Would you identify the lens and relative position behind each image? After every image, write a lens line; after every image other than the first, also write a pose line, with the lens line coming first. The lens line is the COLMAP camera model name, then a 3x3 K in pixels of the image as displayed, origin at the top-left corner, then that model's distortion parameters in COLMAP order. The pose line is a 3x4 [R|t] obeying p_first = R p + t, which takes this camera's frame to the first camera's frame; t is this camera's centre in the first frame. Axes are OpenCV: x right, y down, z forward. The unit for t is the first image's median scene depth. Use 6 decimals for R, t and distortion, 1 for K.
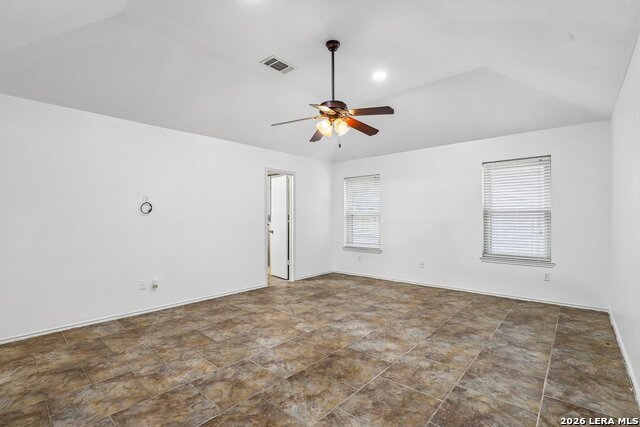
lens RADIAL K [[295.5, 0, 323.7], [0, 295.5, 215.3], [0, 0, 1]] dist [-0.037540, 0.008816]
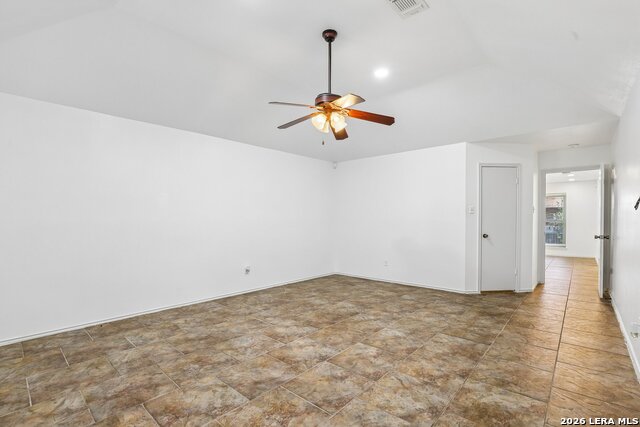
lens RADIAL K [[295.5, 0, 323.7], [0, 295.5, 215.3], [0, 0, 1]] dist [-0.037540, 0.008816]
pose [[-0.999970, 0.006597, 0.003940, 0.052532], [0.006532, 0.999846, -0.016275, 0.013802], [-0.004047, -0.016249, -0.999860, 2.018950]]
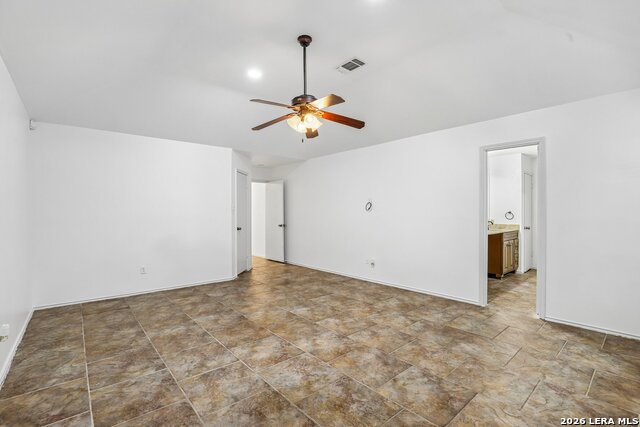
lens RADIAL K [[295.5, 0, 323.7], [0, 295.5, 215.3], [0, 0, 1]] dist [-0.037540, 0.008816]
pose [[-0.132644, 0.012822, -0.991081, 1.031462], [0.009219, 0.999889, 0.011702, 0.000398], [0.991121, -0.007584, -0.132748, 1.229631]]
